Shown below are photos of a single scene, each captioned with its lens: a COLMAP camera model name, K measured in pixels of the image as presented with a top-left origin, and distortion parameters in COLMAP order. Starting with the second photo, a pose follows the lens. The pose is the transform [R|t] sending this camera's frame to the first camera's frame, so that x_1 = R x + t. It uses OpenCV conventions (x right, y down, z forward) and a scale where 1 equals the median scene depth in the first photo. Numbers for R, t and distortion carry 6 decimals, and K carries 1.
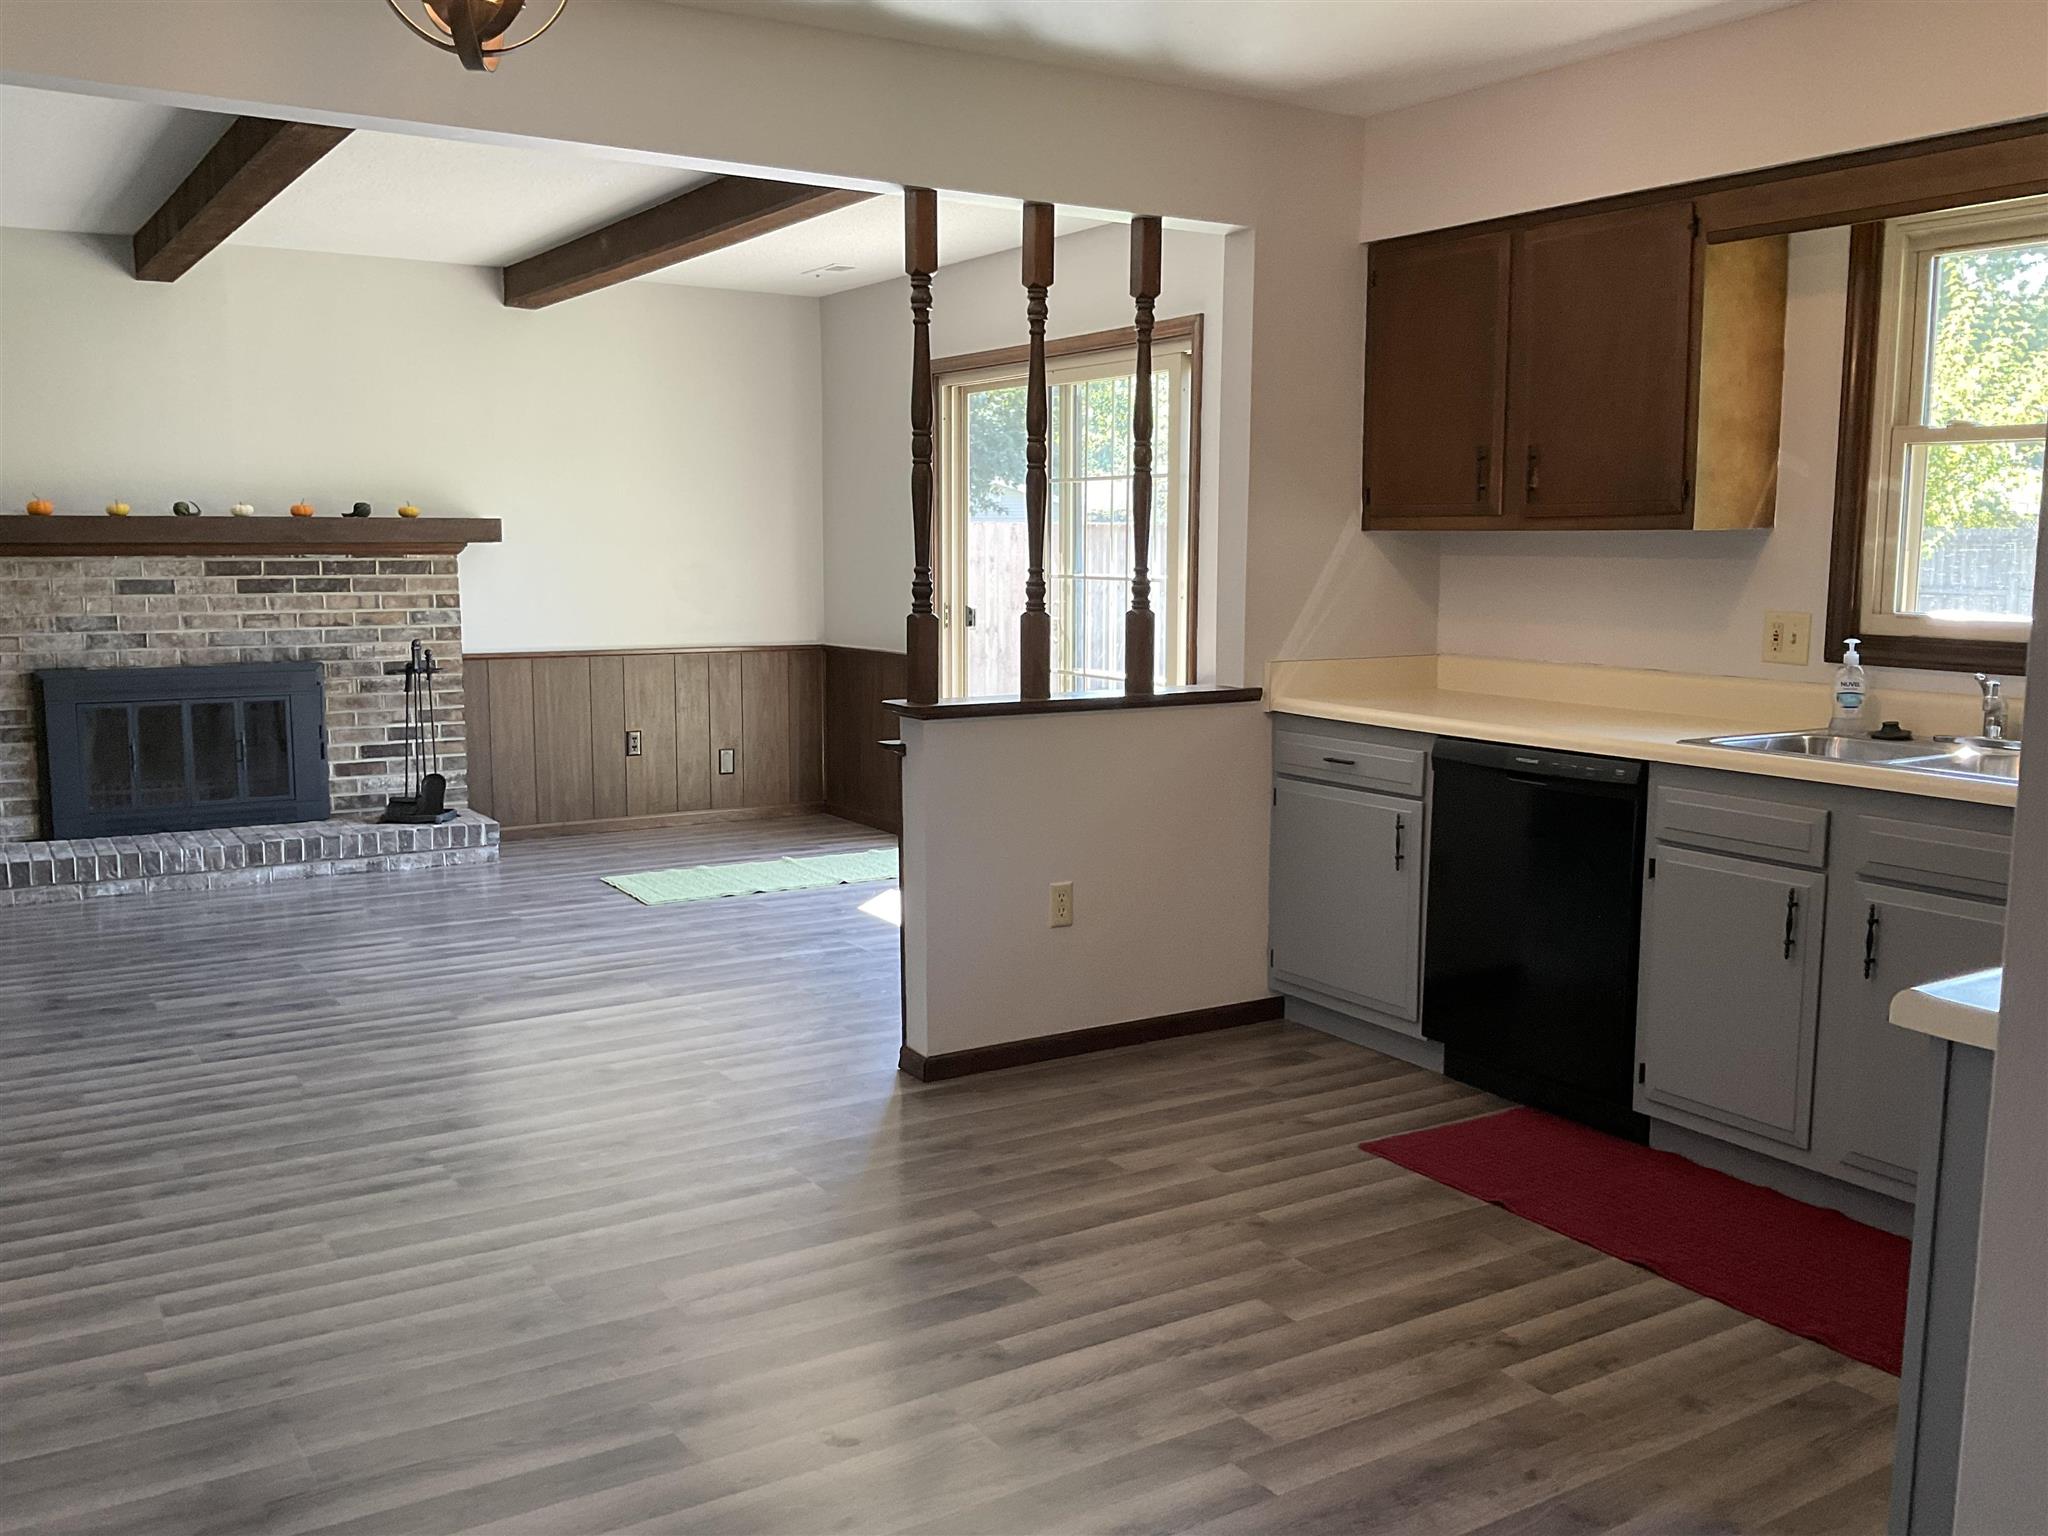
lens RADIAL K [[1754.3, 0, 1030.0], [0, 1754.3, 777.1], [0, 0, 1]] dist [0.101835, -0.205946]
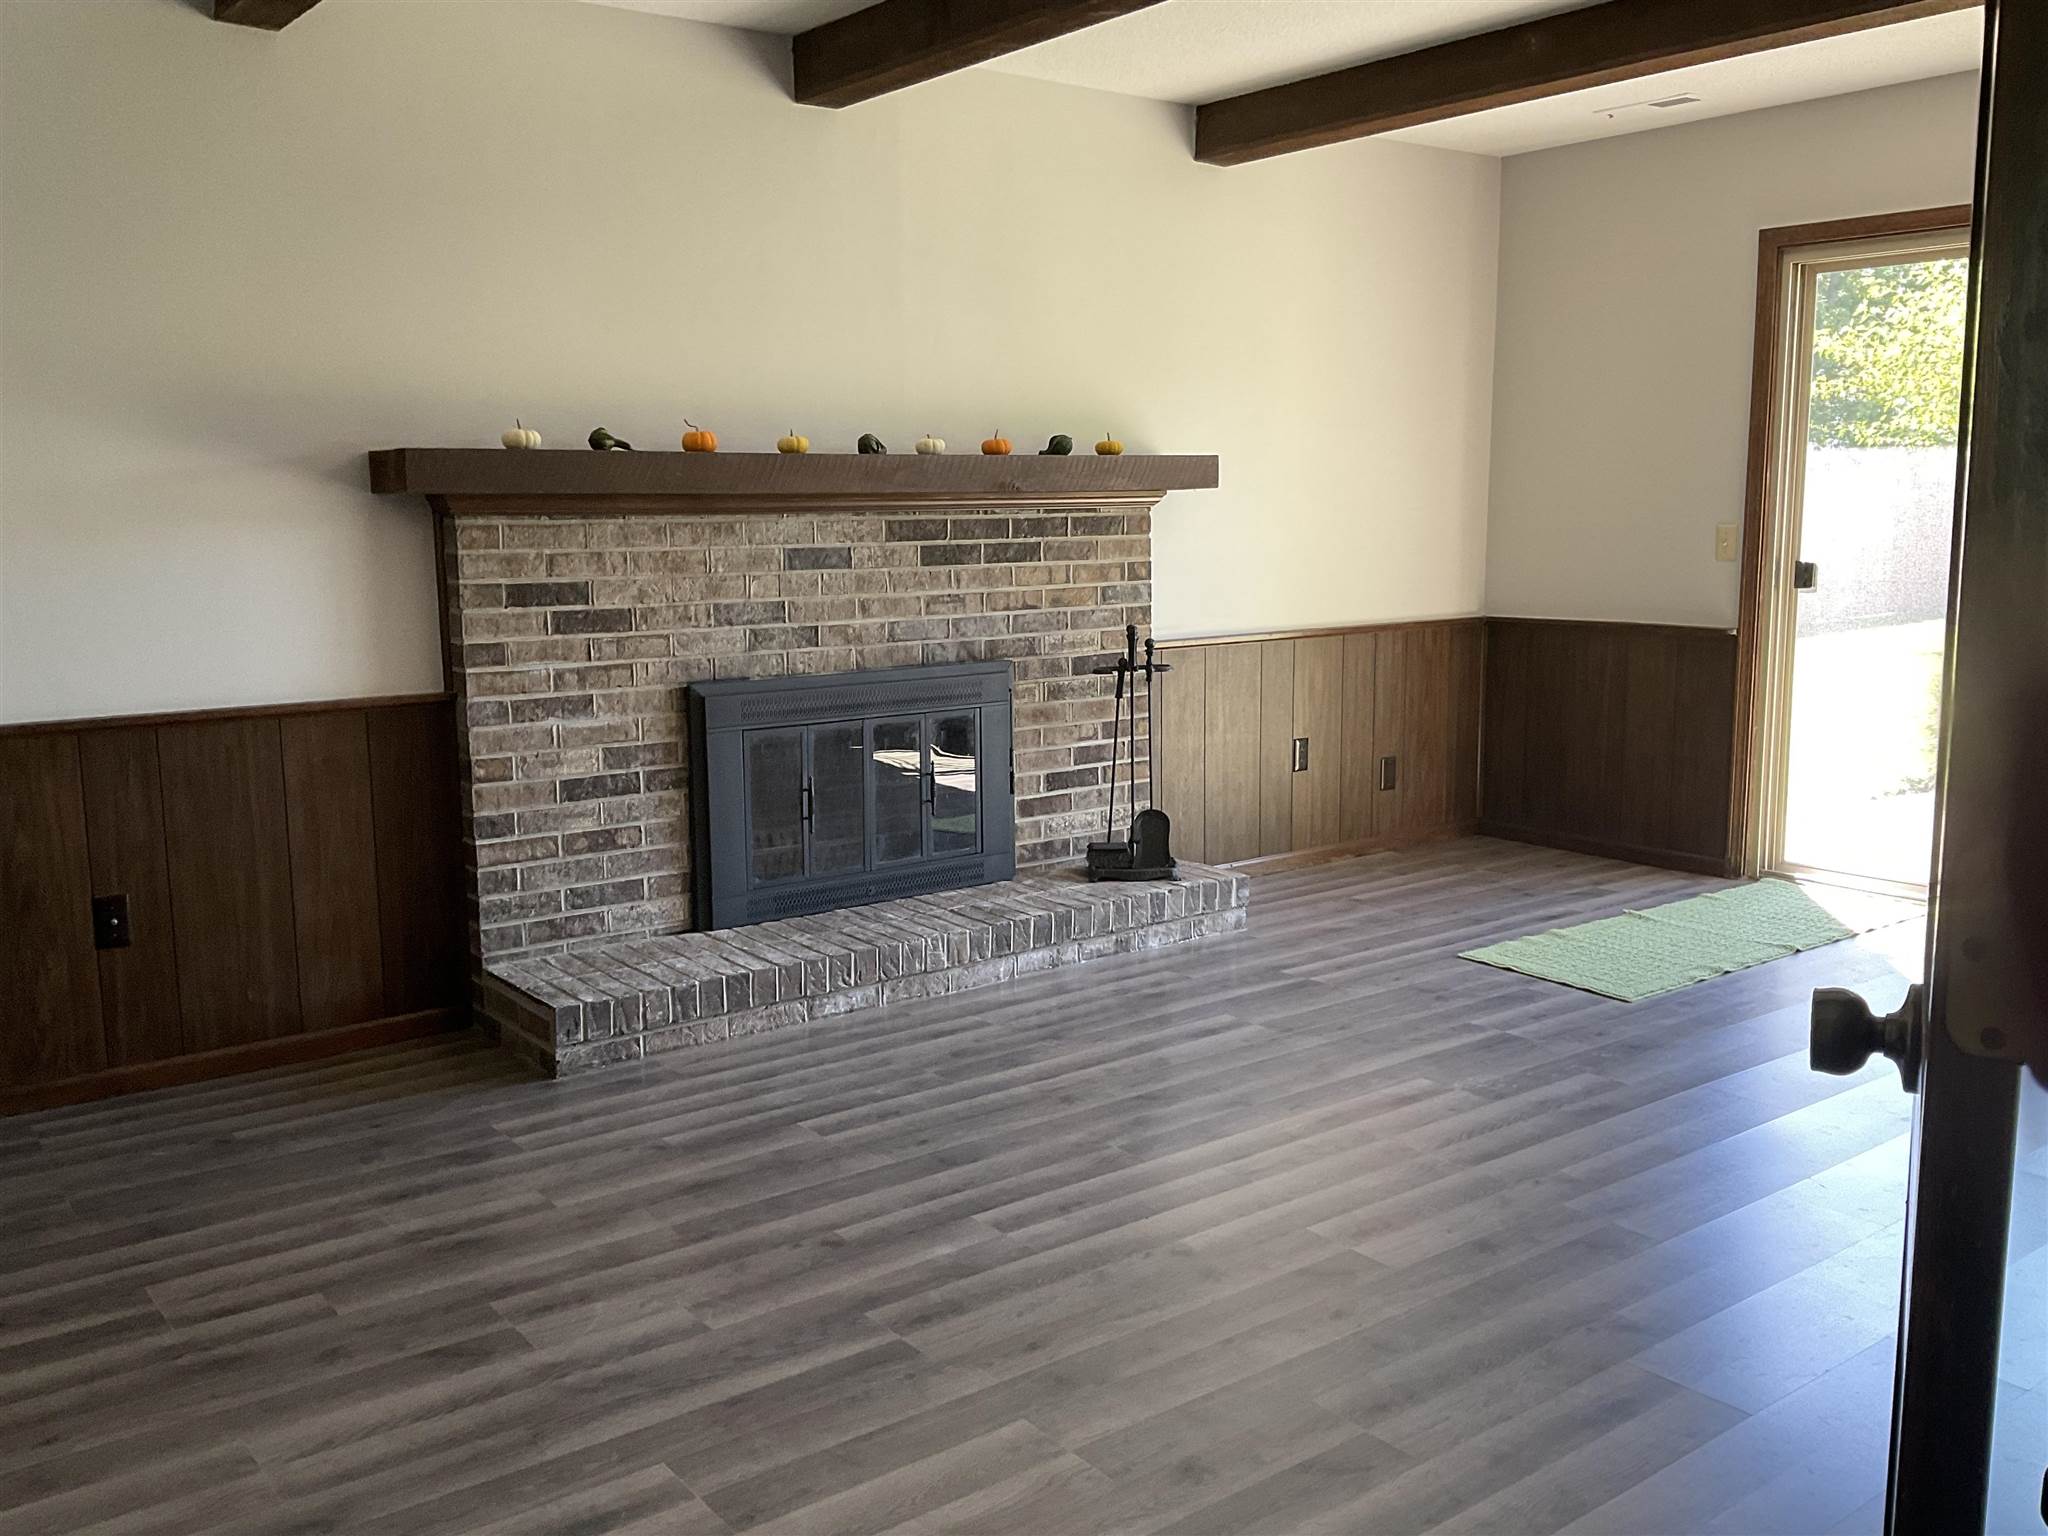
lens RADIAL K [[1754.3, 0, 1038.1], [0, 1754.3, 772.5], [0, 0, 1]] dist [0.101835, -0.205946]
pose [[0.995854, -0.028527, 0.086382, -0.464426], [0.026877, 0.999435, 0.020205, -0.034461], [-0.086909, -0.017799, 0.996057, 0.301019]]
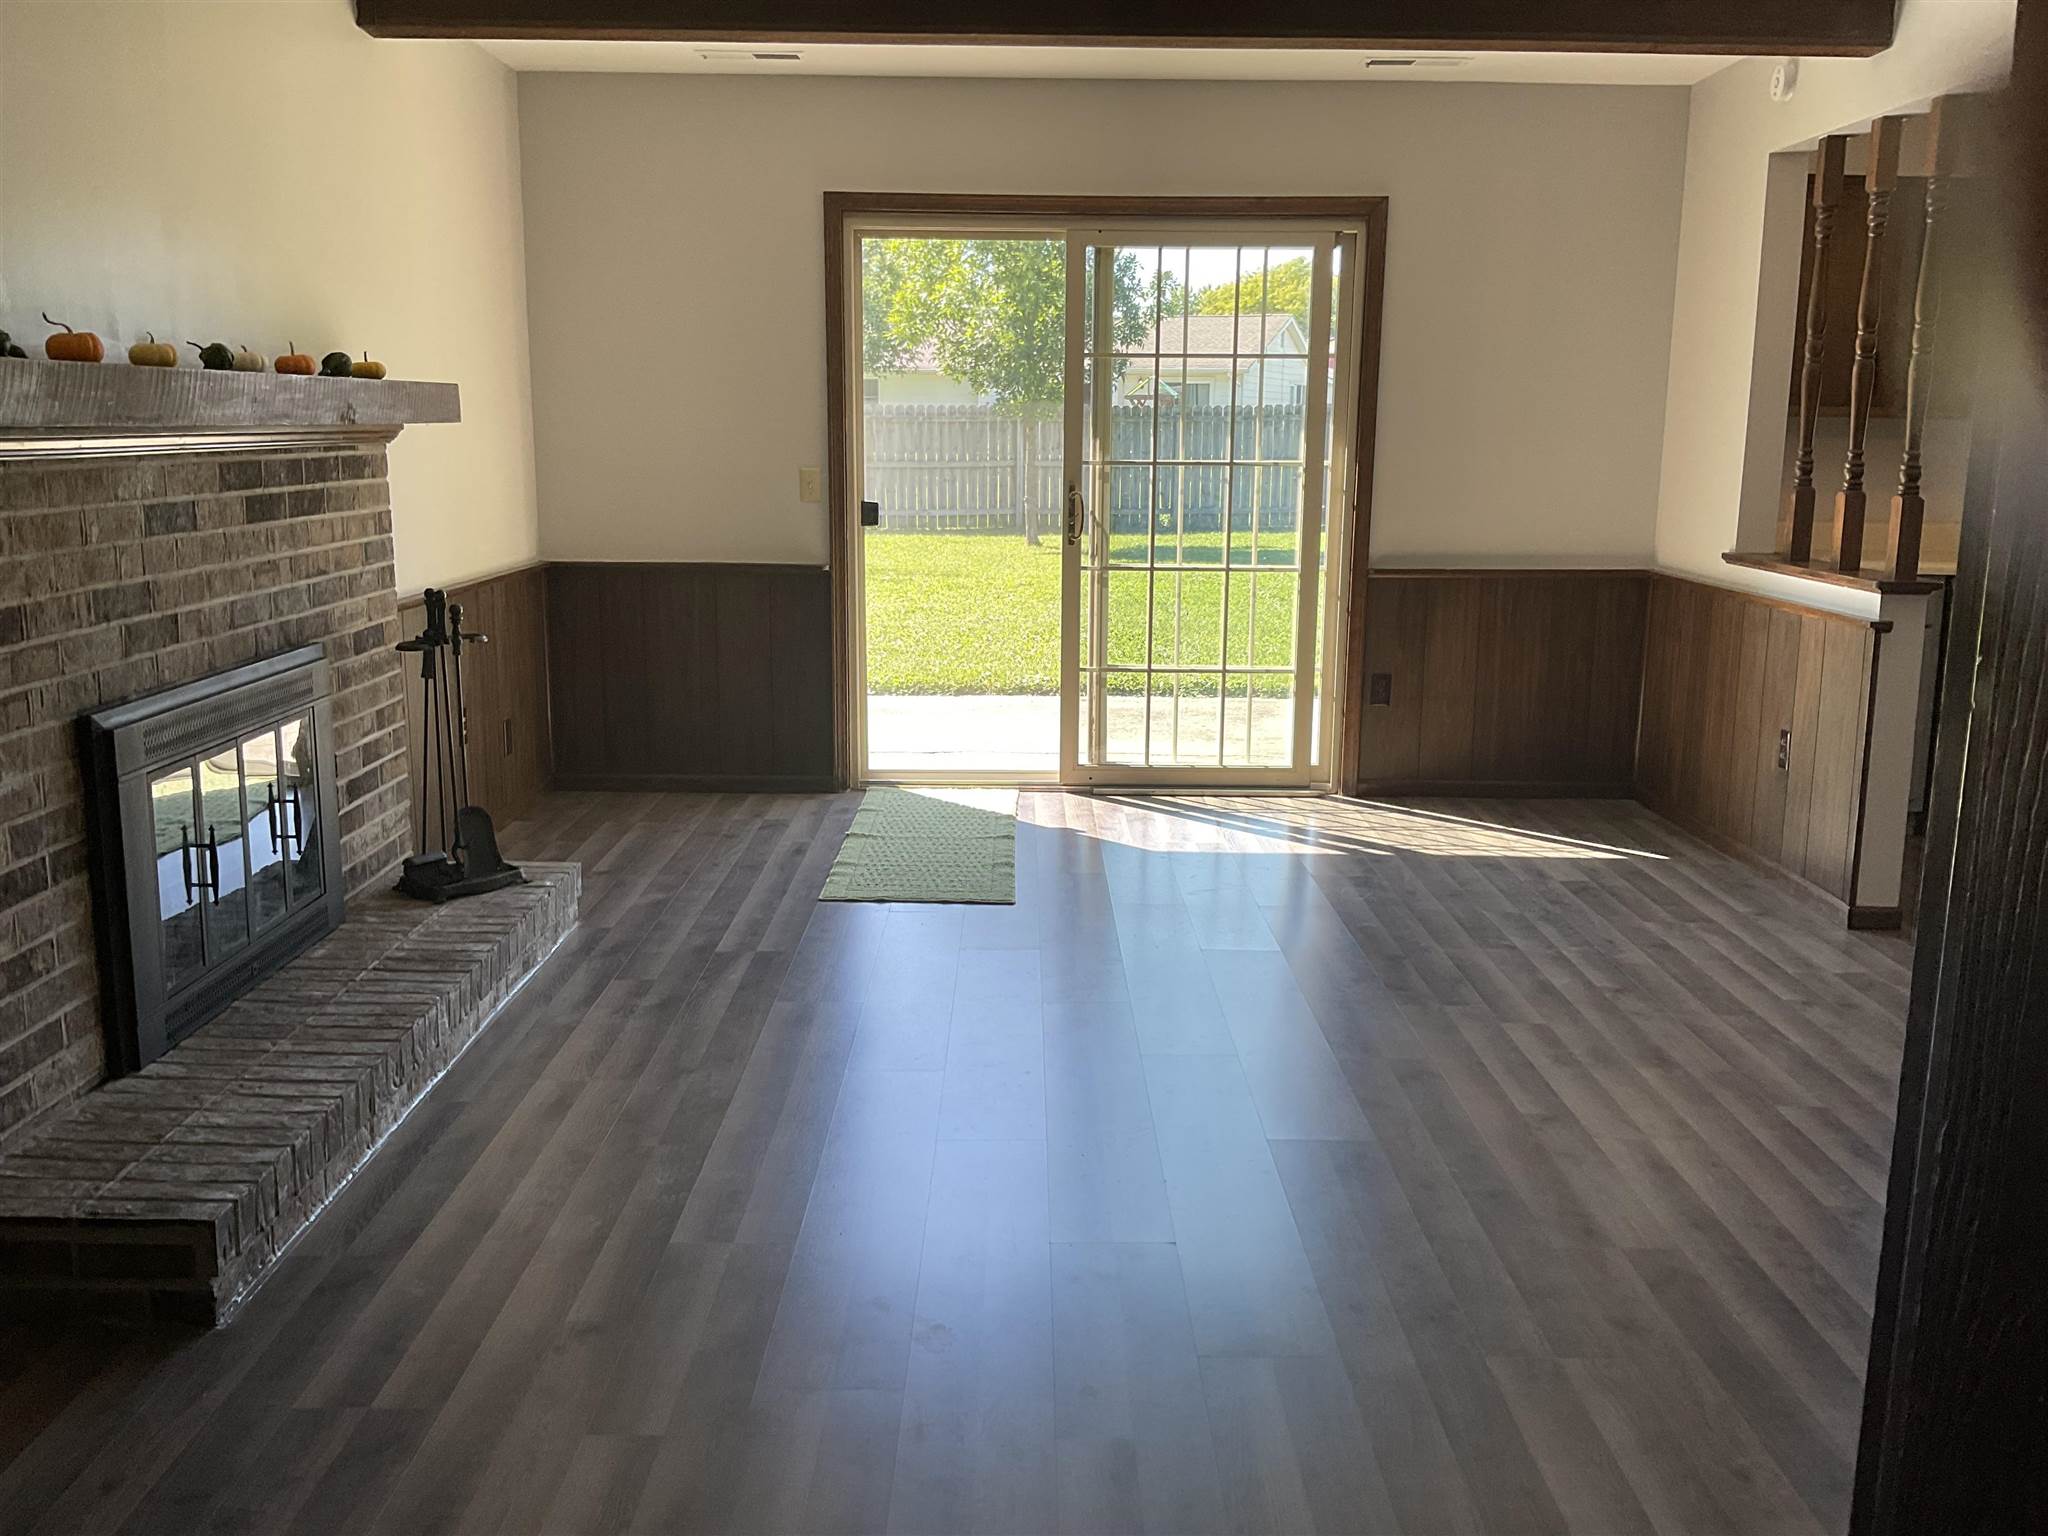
lens RADIAL K [[1754.3, 0, 1027.0], [0, 1754.3, 779.8], [0, 0, 1]] dist [0.101835, -0.205946]
pose [[0.536087, -0.166510, 0.827578, -0.770272], [0.107378, 0.985841, 0.128796, -0.072279], [-0.837306, 0.019818, 0.546376, 0.527203]]
